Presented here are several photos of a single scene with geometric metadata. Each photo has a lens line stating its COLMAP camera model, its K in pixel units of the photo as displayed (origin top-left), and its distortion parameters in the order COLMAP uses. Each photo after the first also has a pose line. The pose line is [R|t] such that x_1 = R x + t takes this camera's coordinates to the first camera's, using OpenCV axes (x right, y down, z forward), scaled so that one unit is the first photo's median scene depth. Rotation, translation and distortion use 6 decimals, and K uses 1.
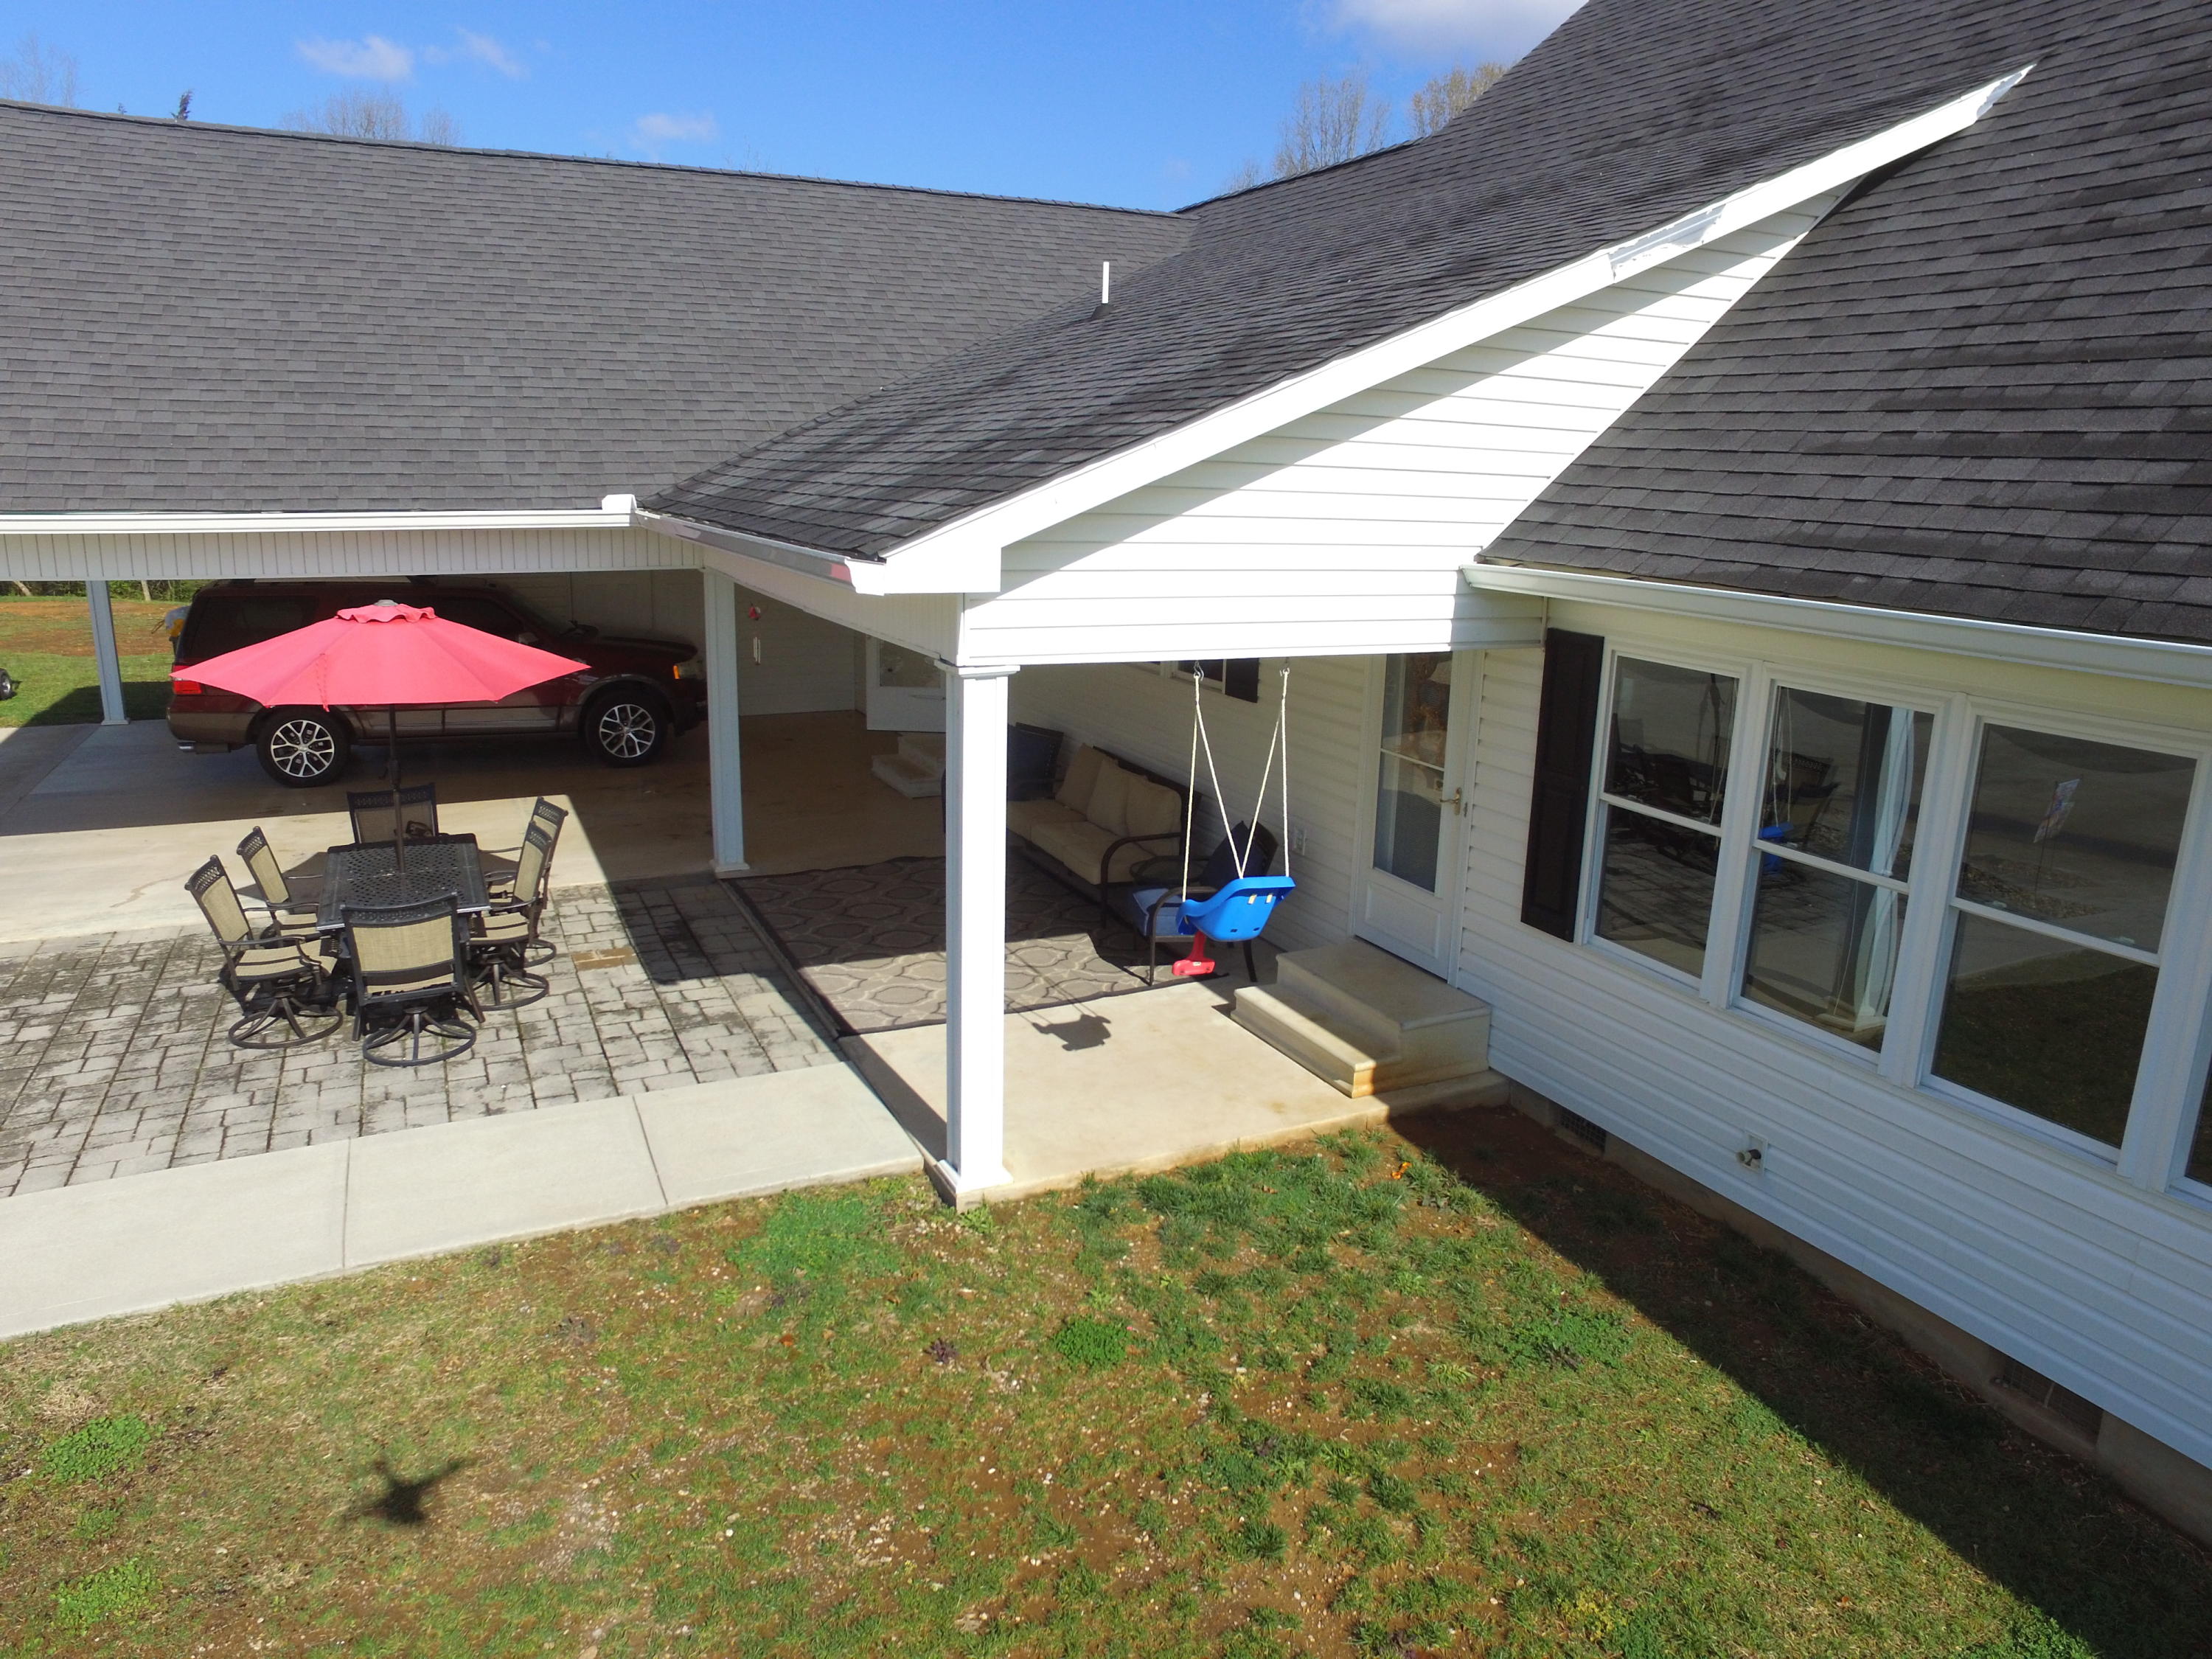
lens RADIAL K [[1482.8, 0, 1106.0], [0, 1482.8, 829.5], [0, 0, 1]] dist [-0.126305, 0.088687]
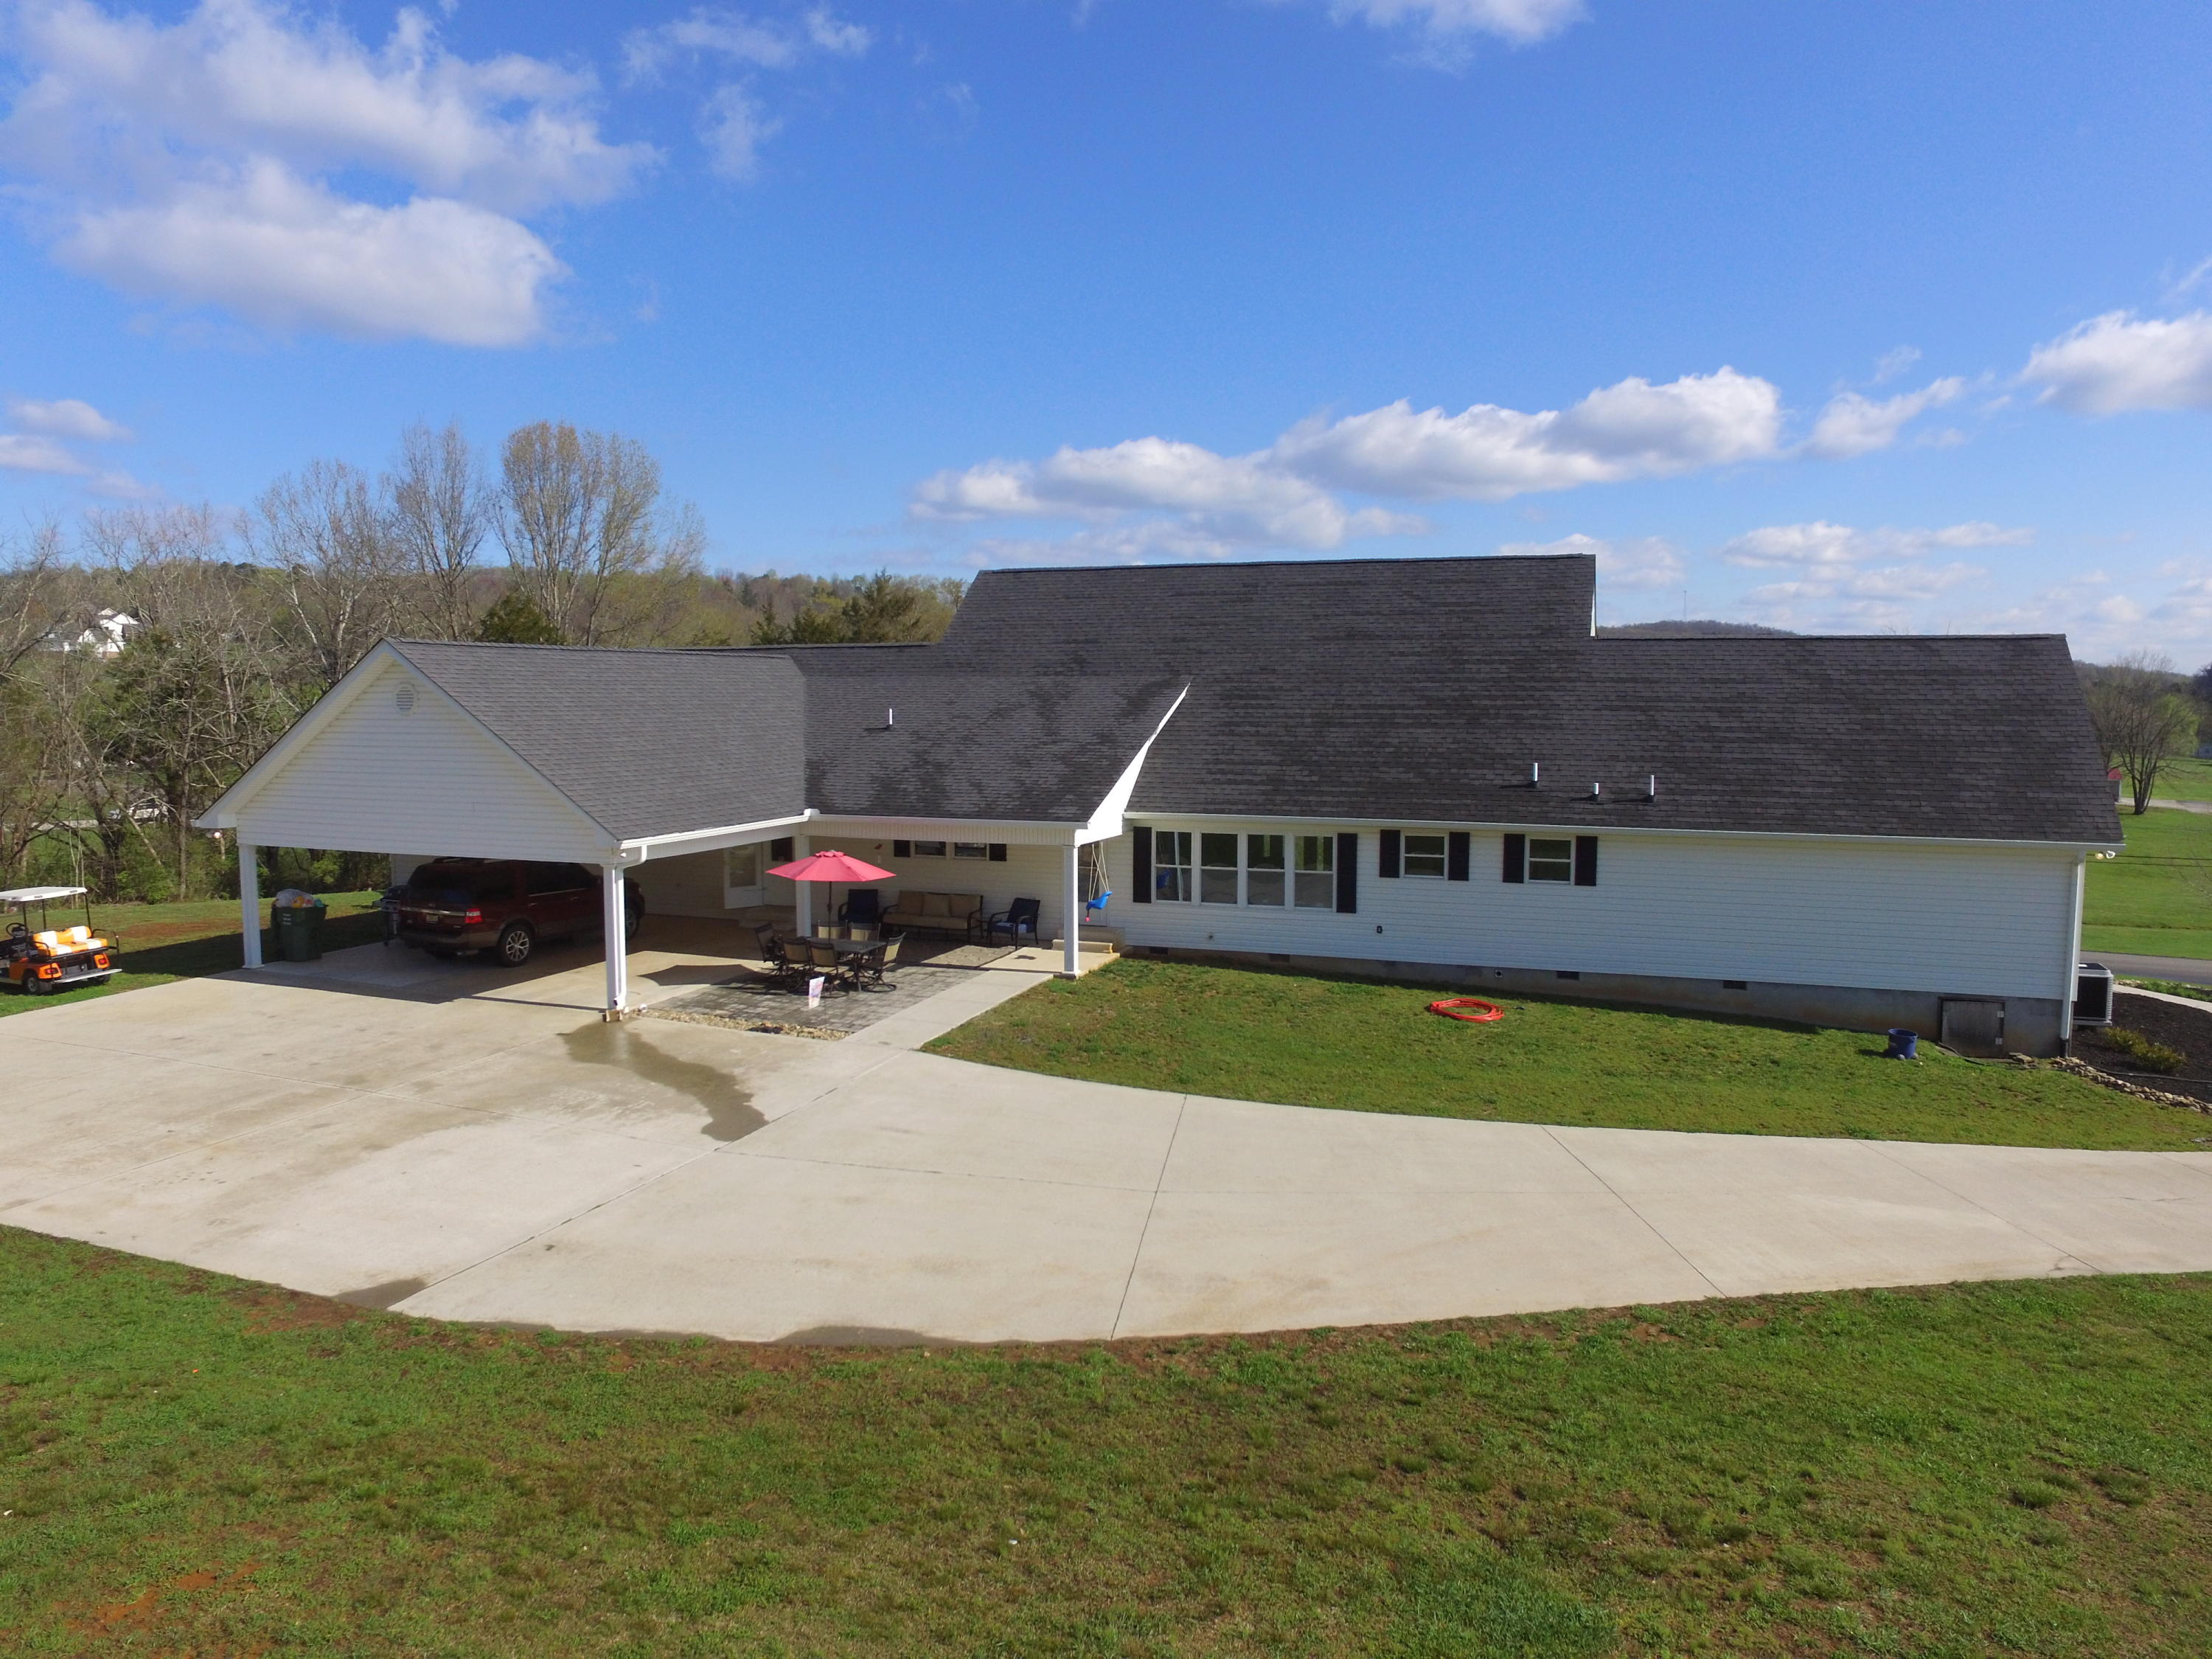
lens RADIAL K [[1482.8, 0, 1106.0], [0, 1482.8, 829.5], [0, 0, 1]] dist [-0.126305, 0.088687]
pose [[0.710380, -0.085568, 0.698597, -2.664402], [0.183912, 0.980663, -0.066898, 0.132159], [-0.679364, 0.176004, 0.712381, -1.893796]]
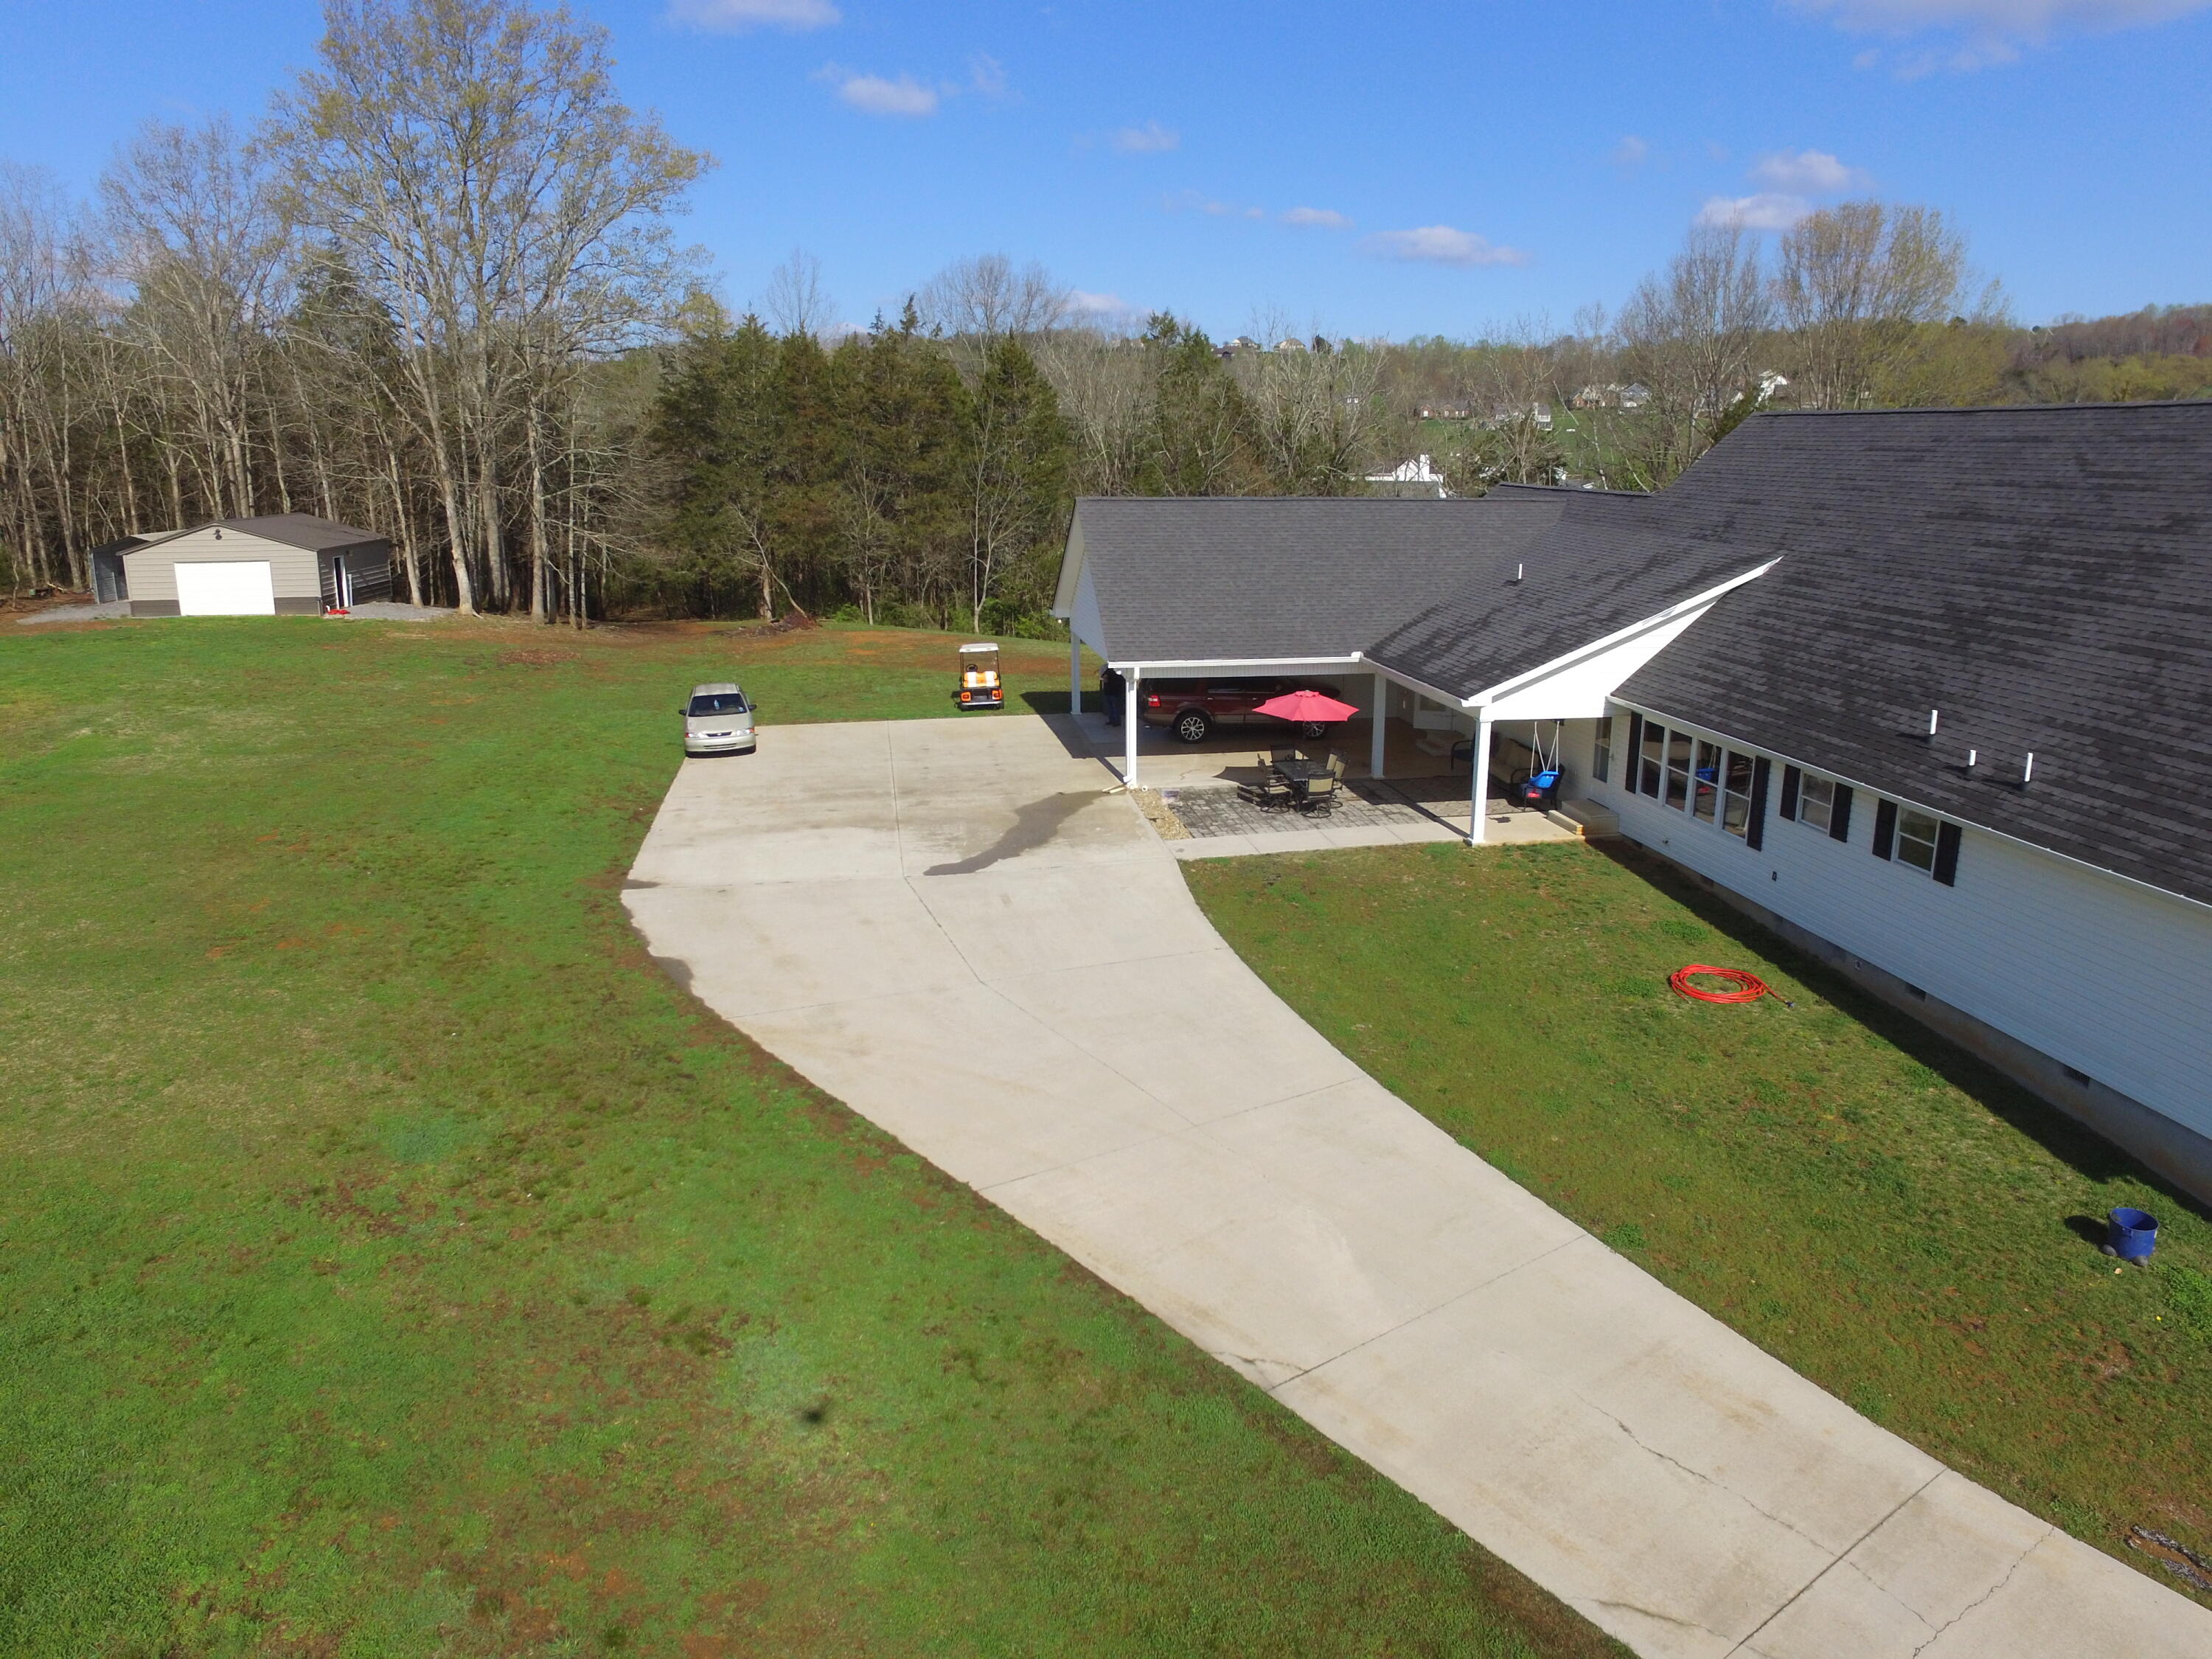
lens RADIAL K [[1482.8, 0, 1106.0], [0, 1482.8, 829.5], [0, 0, 1]] dist [-0.126305, 0.088687]
pose [[0.962608, 0.045808, -0.266998, 0.010911], [-0.042719, 0.998936, 0.017368, 0.165833], [0.267510, -0.005313, 0.963540, -3.112080]]
